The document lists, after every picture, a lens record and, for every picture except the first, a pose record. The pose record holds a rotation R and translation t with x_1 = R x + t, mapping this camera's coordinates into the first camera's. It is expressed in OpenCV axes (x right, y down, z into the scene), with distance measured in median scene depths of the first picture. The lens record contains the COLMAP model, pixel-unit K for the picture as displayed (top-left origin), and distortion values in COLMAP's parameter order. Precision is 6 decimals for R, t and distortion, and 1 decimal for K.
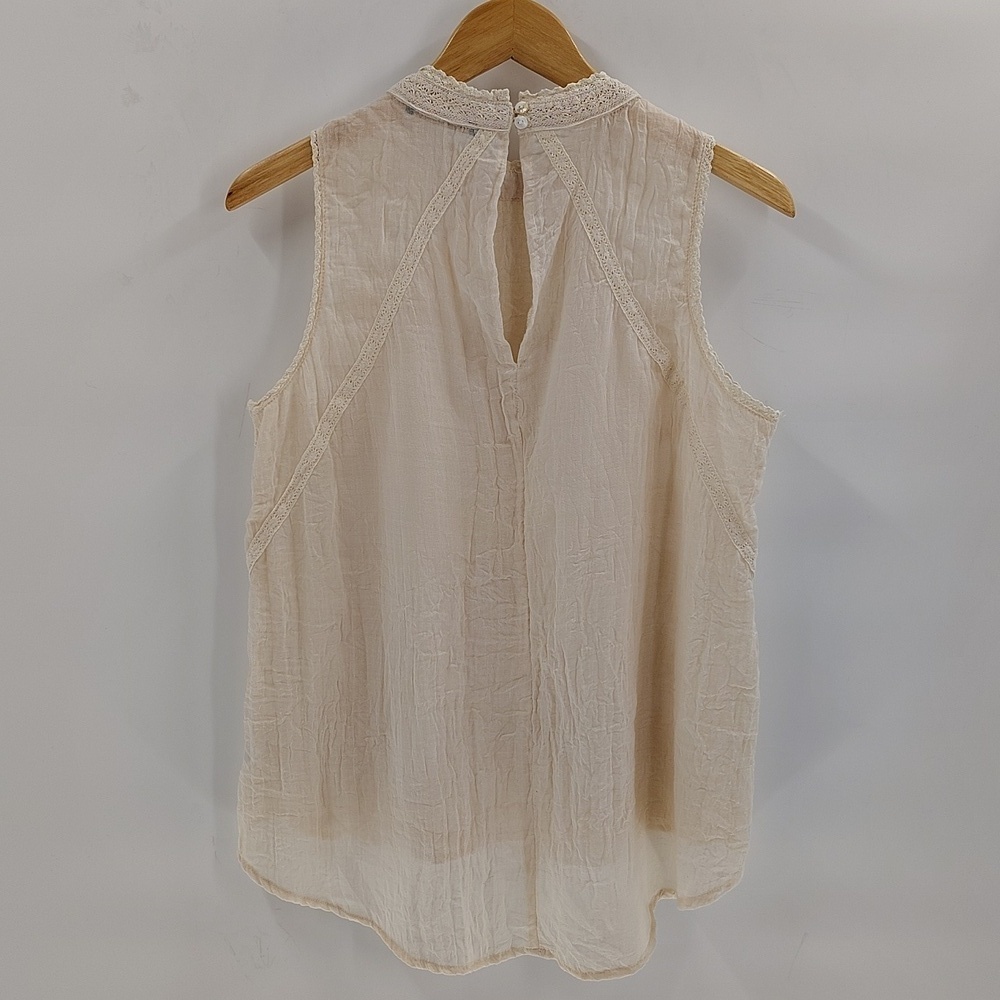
lens RADIAL K [[1633.0, 0, 508.8], [0, 1633.0, 504.1], [0, 0, 1]] dist [0.002318, 0.000000]
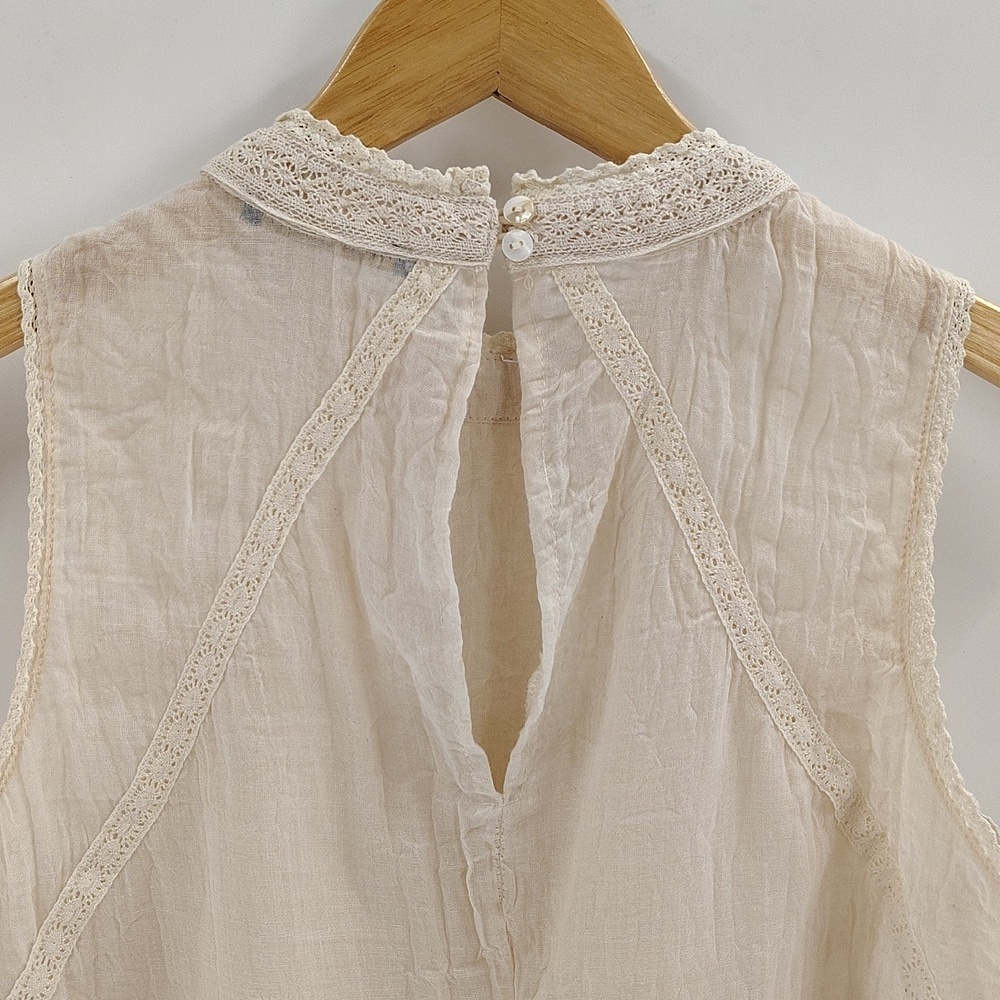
lens RADIAL K [[1633.0, 0, 491.1], [0, 1633.0, 495.6], [0, 0, 1]] dist [0.002318, 0.000000]
pose [[0.999871, 0.006080, 0.014839, -0.004991], [-0.005252, 0.998458, -0.055255, -0.144266], [-0.015152, 0.055170, 0.998362, 0.576143]]
